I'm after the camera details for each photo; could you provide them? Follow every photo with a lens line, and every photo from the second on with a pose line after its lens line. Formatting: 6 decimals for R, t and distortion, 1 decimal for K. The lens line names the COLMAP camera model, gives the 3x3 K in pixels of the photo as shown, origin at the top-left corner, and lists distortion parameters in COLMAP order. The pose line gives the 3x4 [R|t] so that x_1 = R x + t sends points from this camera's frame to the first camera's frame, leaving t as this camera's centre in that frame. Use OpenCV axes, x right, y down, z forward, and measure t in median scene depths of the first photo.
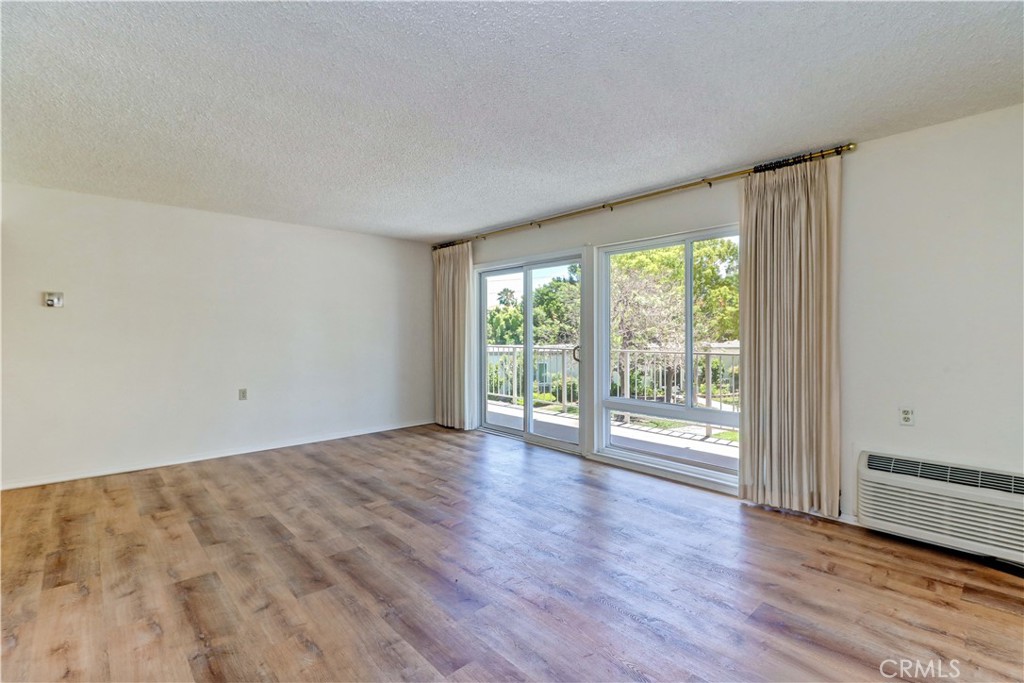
lens RADIAL K [[472.3, 0, 526.7], [0, 472.3, 337.3], [0, 0, 1]] dist [0.020364, -0.012699]
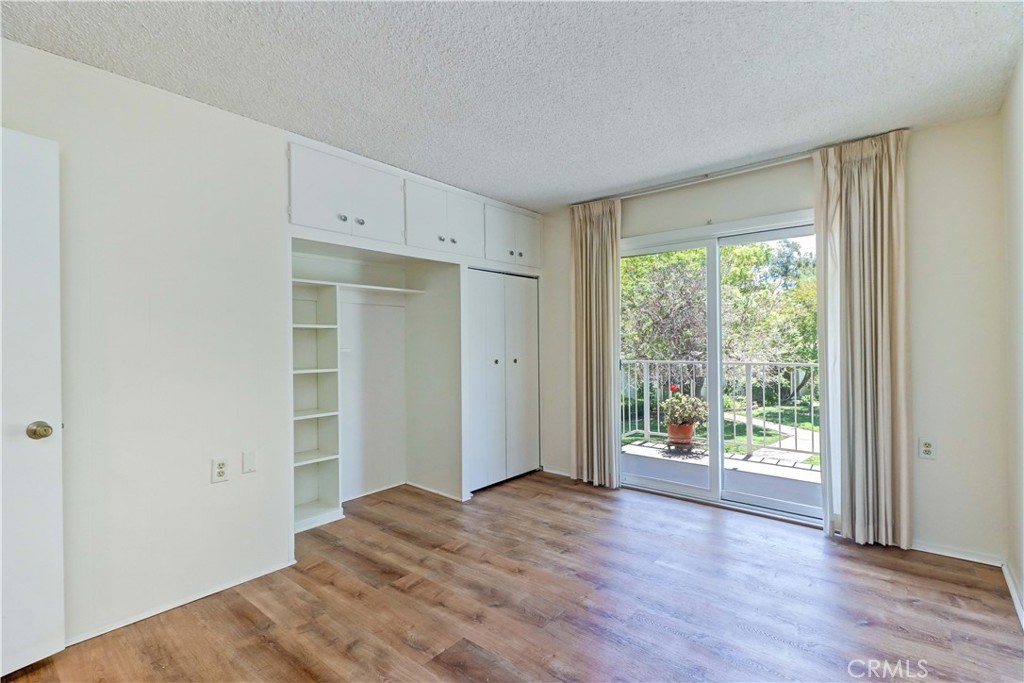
lens RADIAL K [[472.3, 0, 528.3], [0, 472.3, 334.3], [0, 0, 1]] dist [0.020364, -0.012699]
pose [[0.990394, -0.005326, 0.138172, -0.198076], [0.008875, 0.999646, -0.025086, -0.000827], [-0.137989, 0.026072, 0.990091, 0.211268]]
